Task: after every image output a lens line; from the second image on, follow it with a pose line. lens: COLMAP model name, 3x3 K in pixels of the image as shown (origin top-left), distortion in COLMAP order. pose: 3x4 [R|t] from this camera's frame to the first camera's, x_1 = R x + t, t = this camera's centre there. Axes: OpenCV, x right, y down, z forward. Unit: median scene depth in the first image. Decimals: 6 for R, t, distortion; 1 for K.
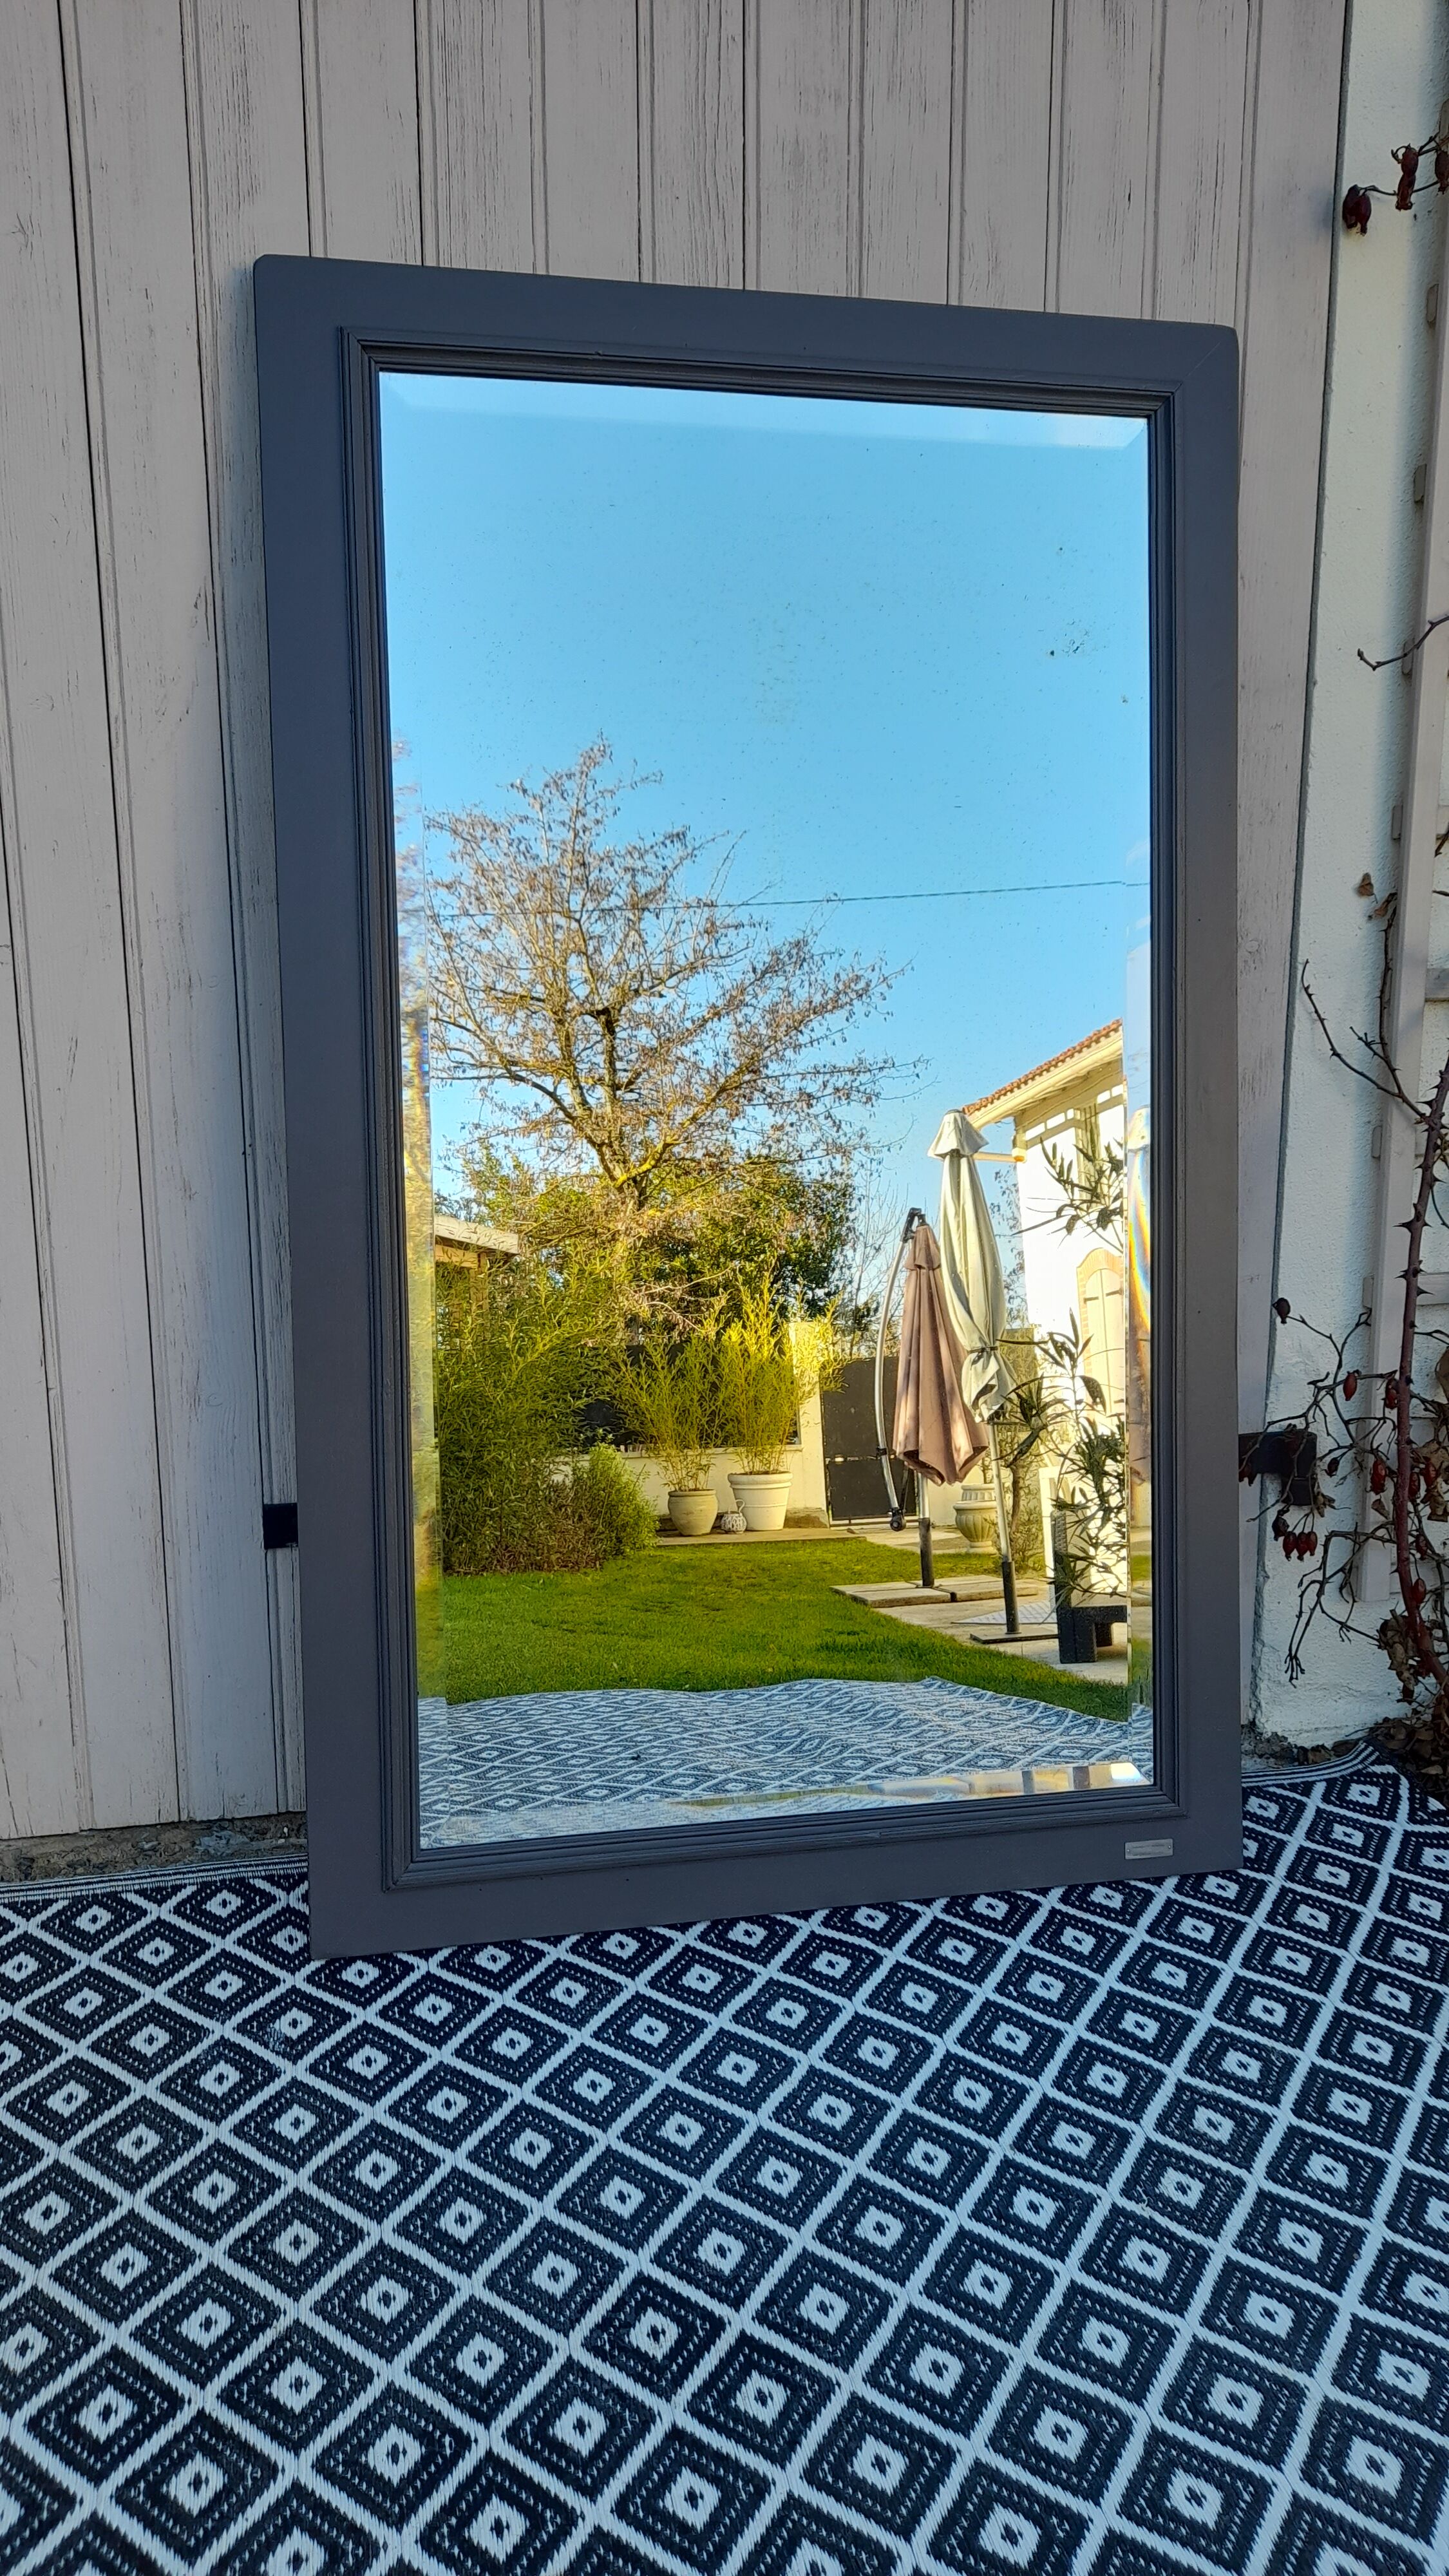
lens RADIAL K [[1899.9, 0, 716.6], [0, 1899.9, 1279.1], [0, 0, 1]] dist [0.031810, -0.042415]
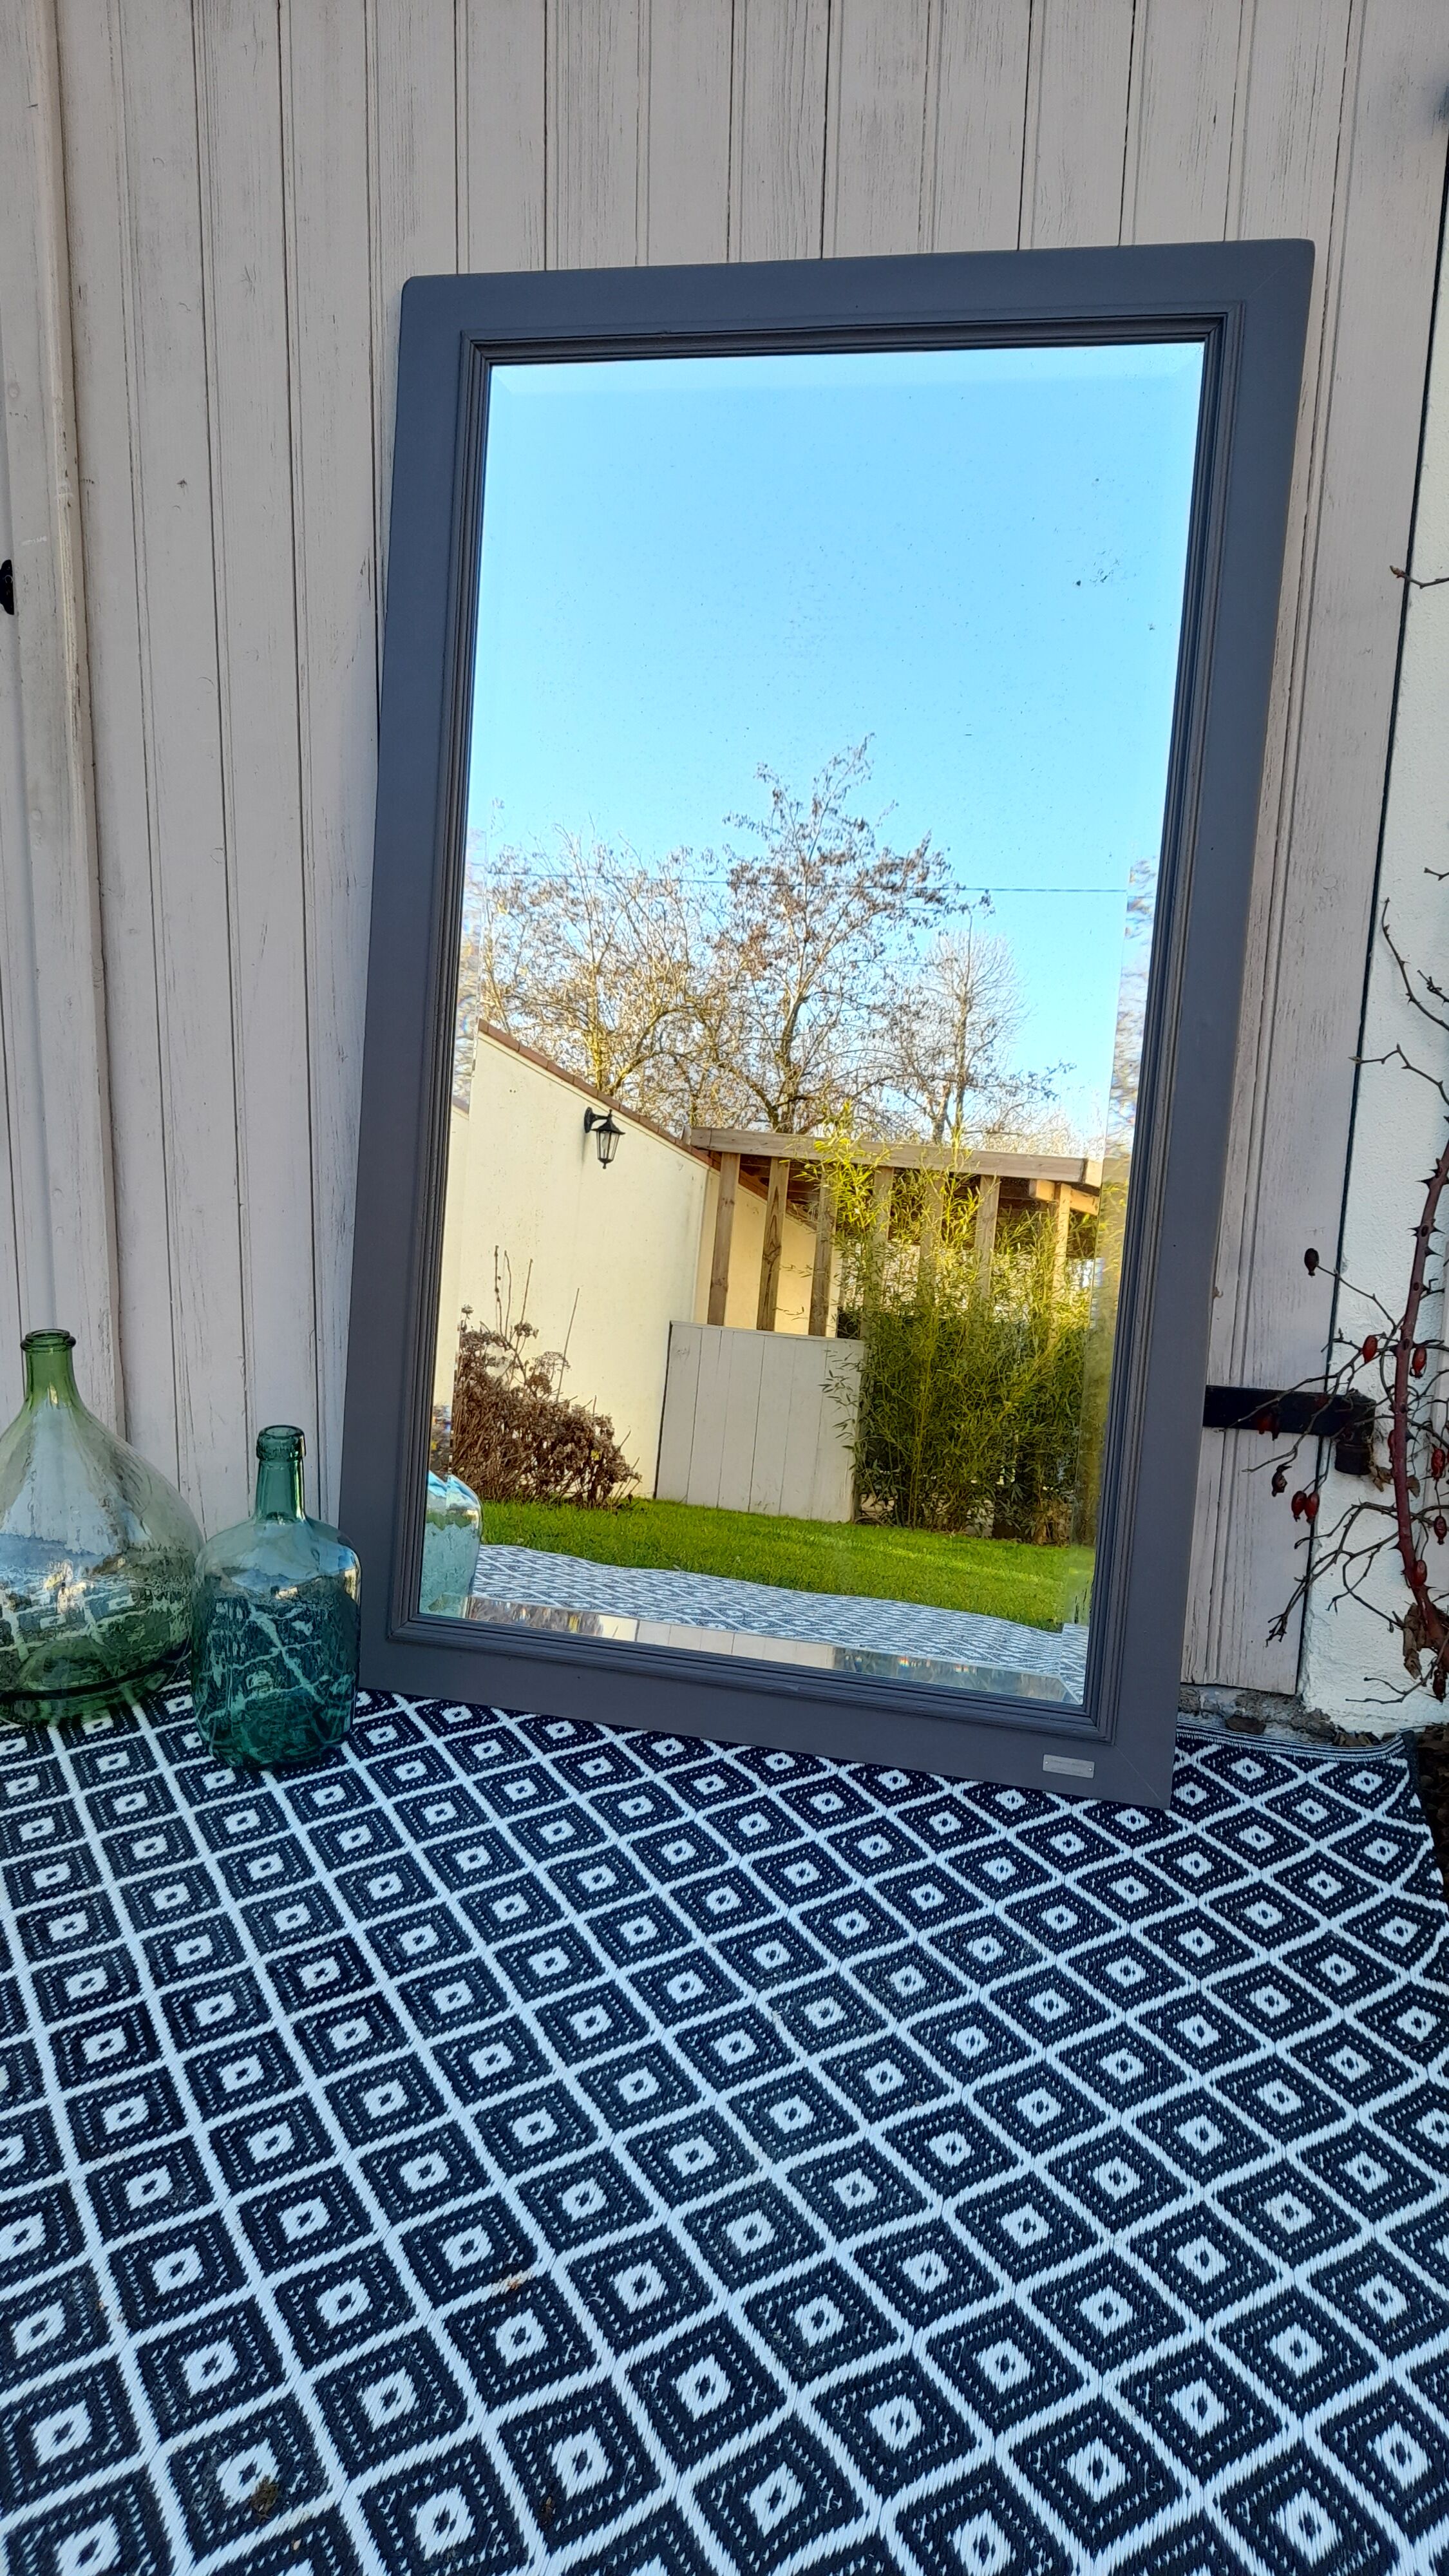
lens RADIAL K [[1899.9, 0, 711.0], [0, 1899.9, 1287.3], [0, 0, 1]] dist [0.031810, -0.042415]
pose [[0.895676, 0.118008, -0.428764, 0.481904], [-0.112258, 0.992922, 0.038777, 0.028455], [0.430306, 0.013401, 0.902584, -0.002350]]
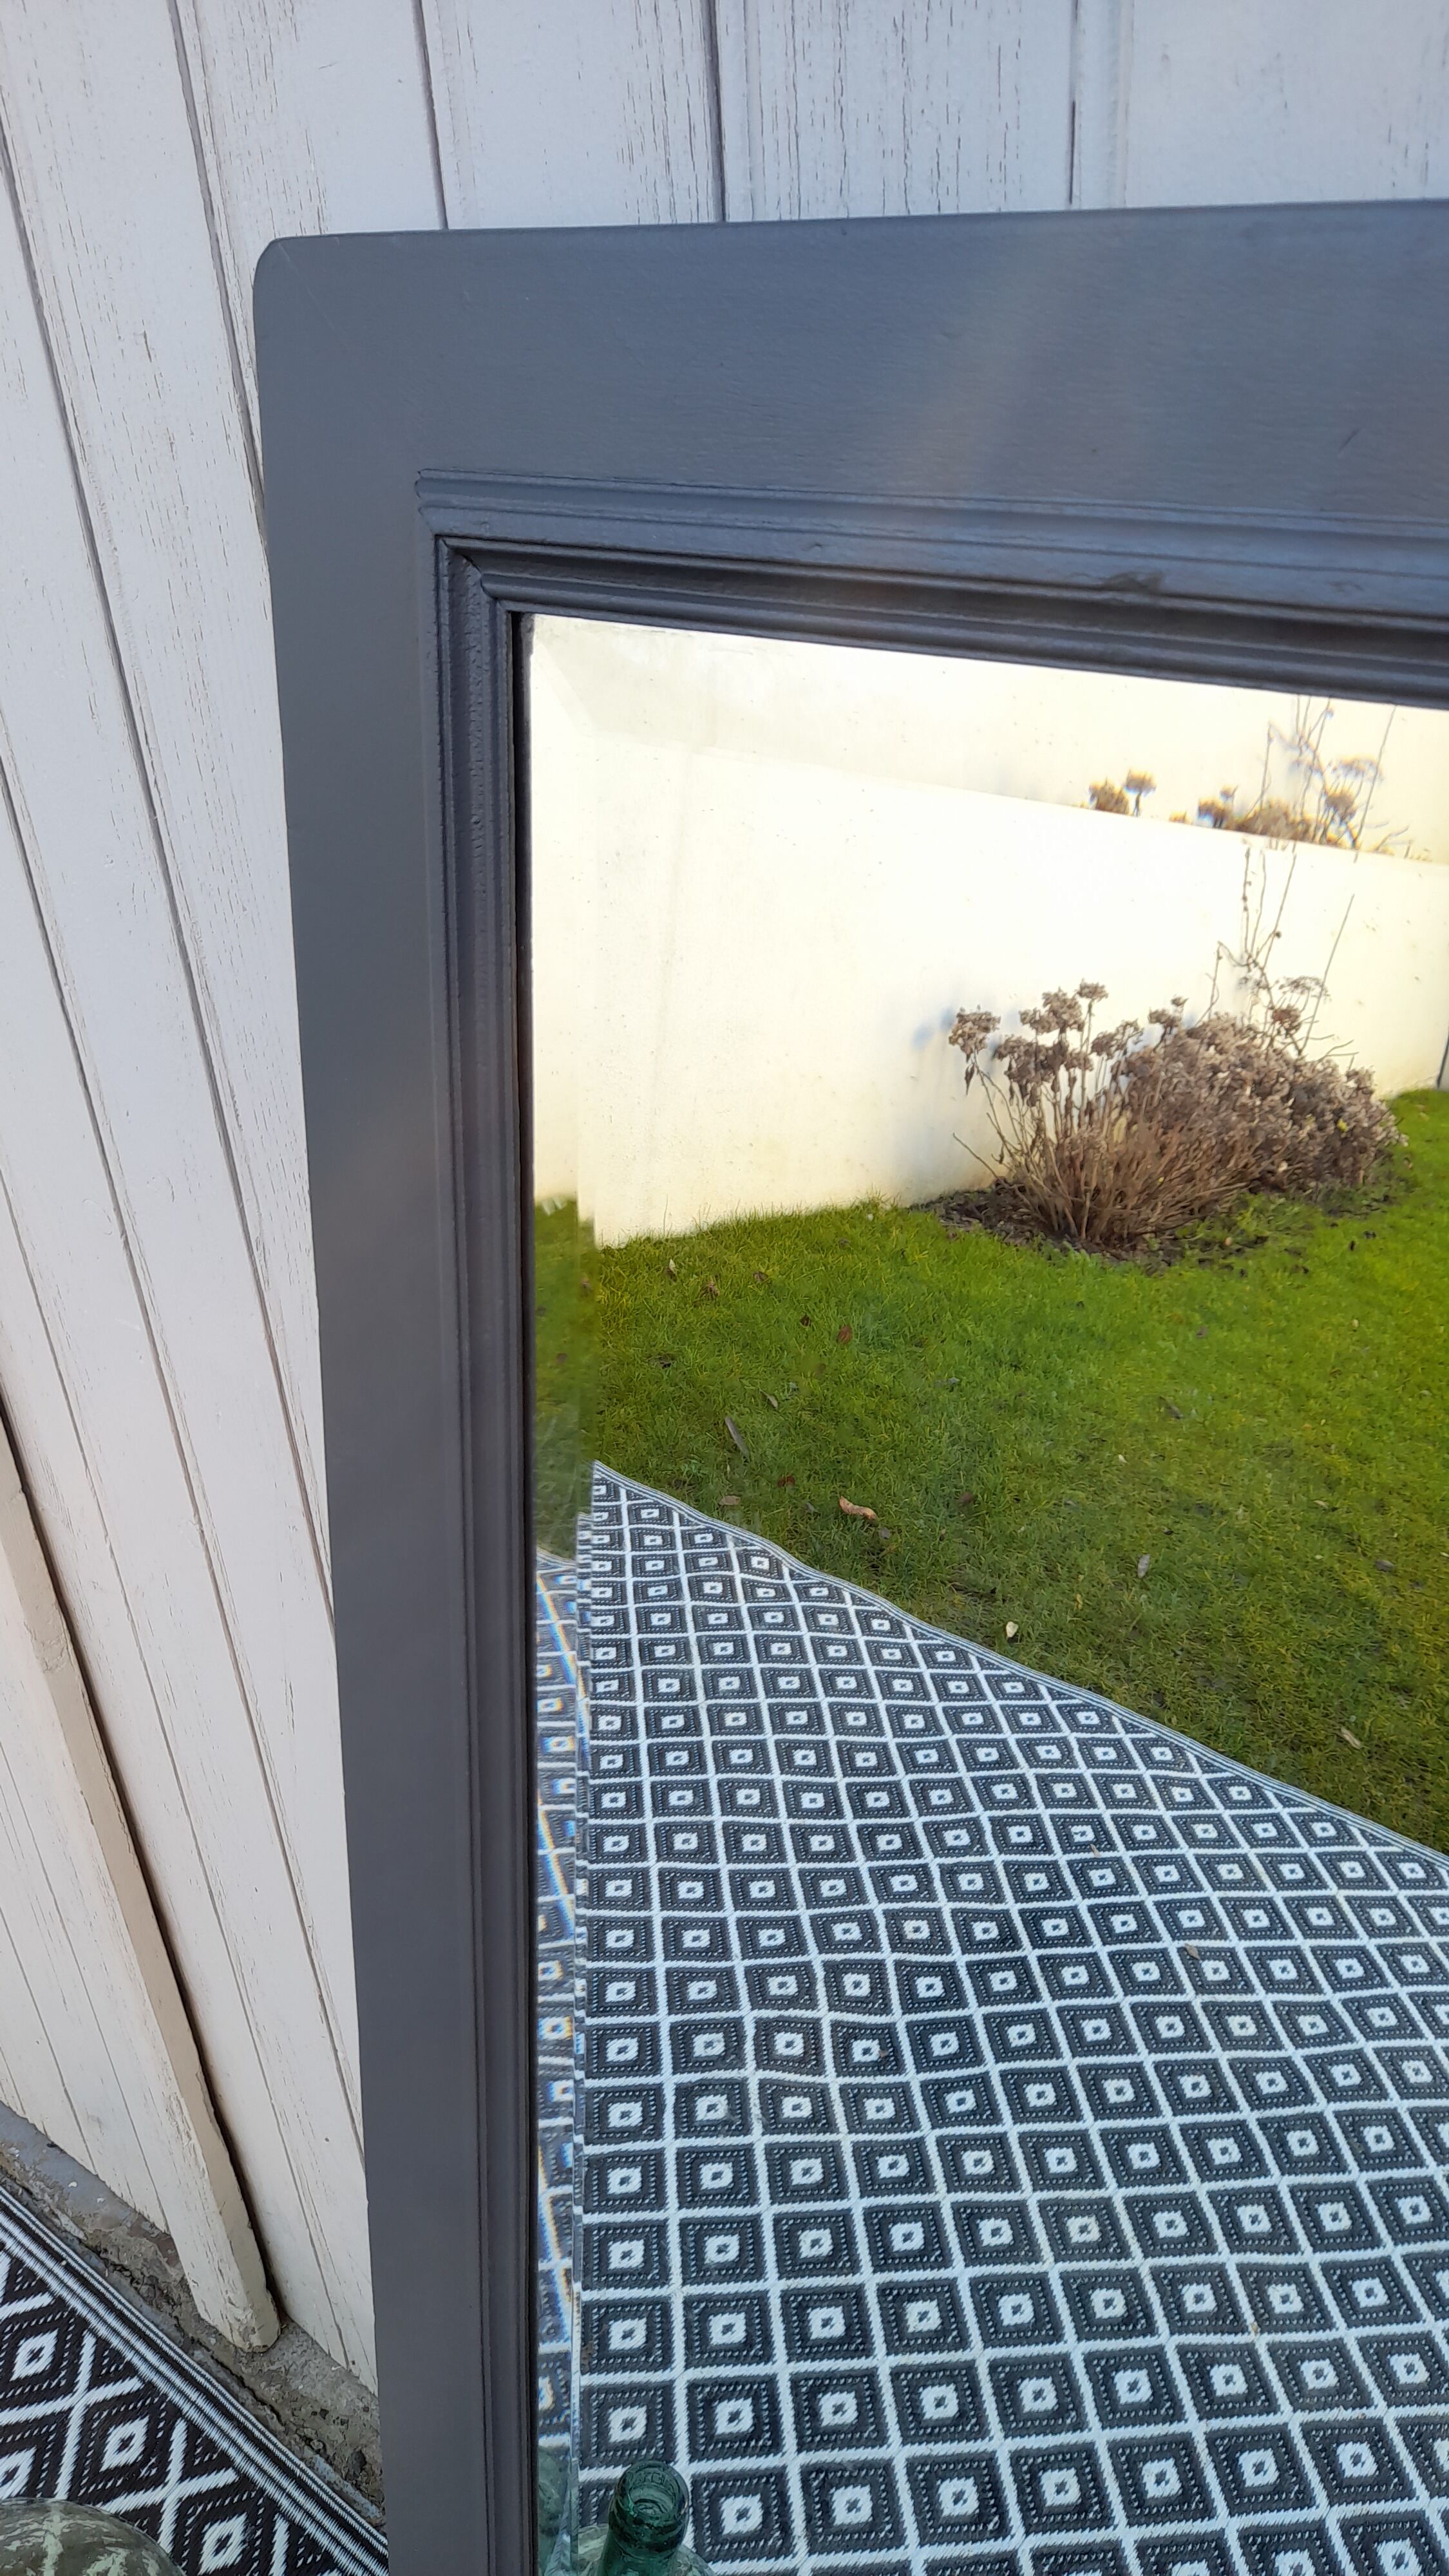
lens RADIAL K [[1899.9, 0, 701.7], [0, 1899.9, 1245.5], [0, 0, 1]] dist [0.031810, -0.042415]
pose [[0.647057, 0.343057, -0.680903, 0.080786], [-0.093096, 0.921923, 0.376020, -0.461971], [0.756737, -0.179917, 0.628474, 0.744103]]
